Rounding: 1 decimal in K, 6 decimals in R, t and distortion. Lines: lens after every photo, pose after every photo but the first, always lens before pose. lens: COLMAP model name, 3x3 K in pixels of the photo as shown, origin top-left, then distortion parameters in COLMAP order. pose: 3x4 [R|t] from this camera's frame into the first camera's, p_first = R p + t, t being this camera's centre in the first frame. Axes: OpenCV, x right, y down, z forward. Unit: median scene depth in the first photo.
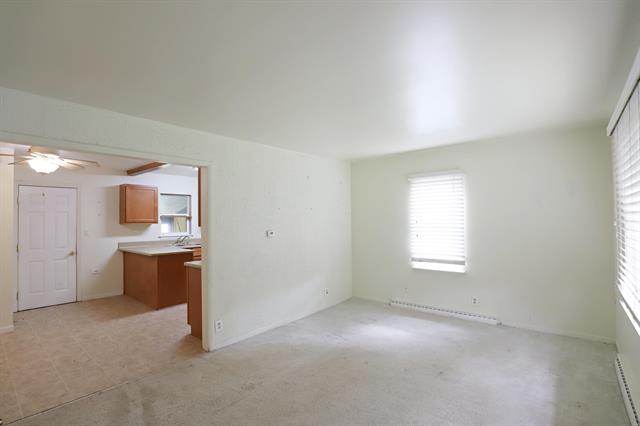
lens RADIAL K [[303.5, 0, 320.0], [0, 303.5, 213.0], [0, 0, 1]] dist [-0.025501, 0.001730]
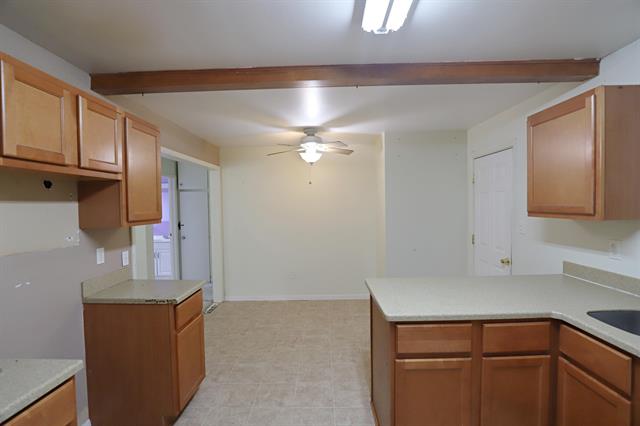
lens RADIAL K [[293.9, 0, 318.6], [0, 293.9, 213.8], [0, 0, 1]] dist [-0.024873, 0.001319]
pose [[-0.772590, 0.040363, -0.633621, -0.188729], [0.034674, 0.999170, 0.021371, 0.016906], [0.633957, -0.005459, -0.773349, 1.200204]]
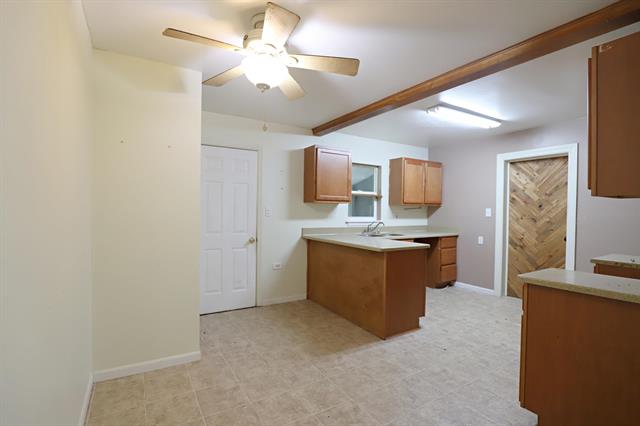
lens RADIAL K [[303.5, 0, 320.0], [0, 303.5, 213.0], [0, 0, 1]] dist [-0.025501, 0.001730]
pose [[0.950231, 0.023559, -0.310655, -0.444222], [-0.015006, 0.999440, 0.029894, 0.044034], [0.311185, -0.023744, 0.950053, 0.350015]]
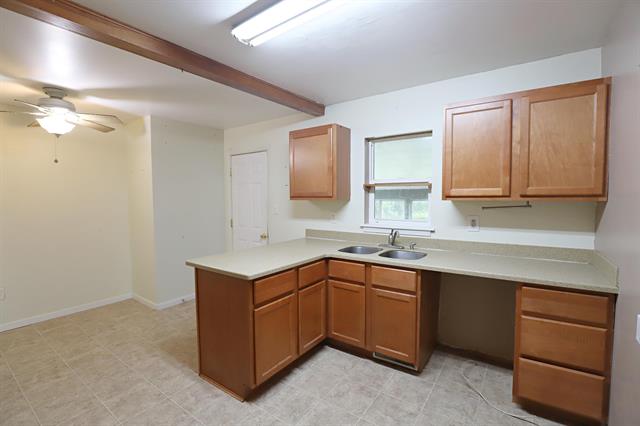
lens RADIAL K [[293.9, 0, 318.6], [0, 293.9, 213.8], [0, 0, 1]] dist [-0.024873, 0.001319]
pose [[0.080601, 0.064562, -0.994653, -0.063006], [0.024475, 0.997471, 0.066728, 0.029132], [0.996446, -0.029723, 0.078817, 1.076388]]
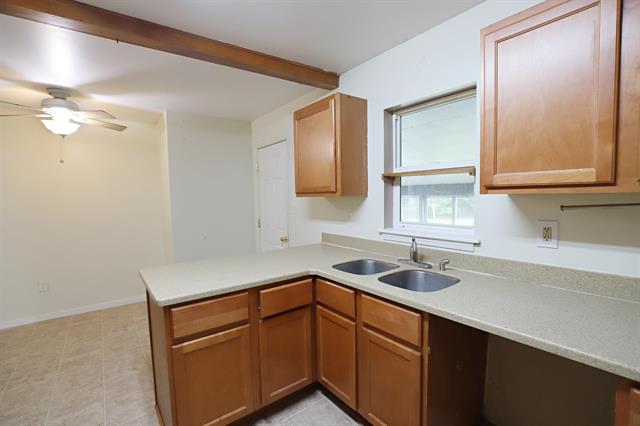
lens RADIAL K [[293.8, 0, 319.2], [0, 293.8, 215.7], [0, 0, 1]] dist [-0.033355, 0.007087]
pose [[-0.219999, 0.079330, -0.972269, -0.206616], [0.041310, 0.996551, 0.071963, 0.037583], [0.974625, -0.024333, -0.222518, 1.217140]]
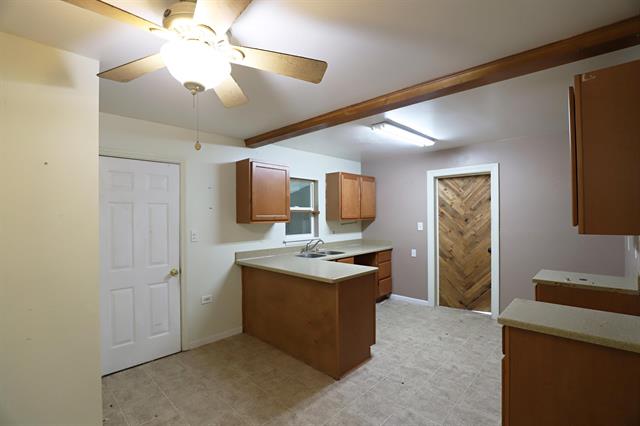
lens RADIAL K [[293.9, 0, 318.6], [0, 293.9, 213.8], [0, 0, 1]] dist [-0.024873, 0.001319]
pose [[0.998064, -0.001280, -0.062189, -0.502940], [0.002228, 0.999882, 0.015180, 0.009238], [0.062163, -0.015289, 0.997949, 0.432394]]
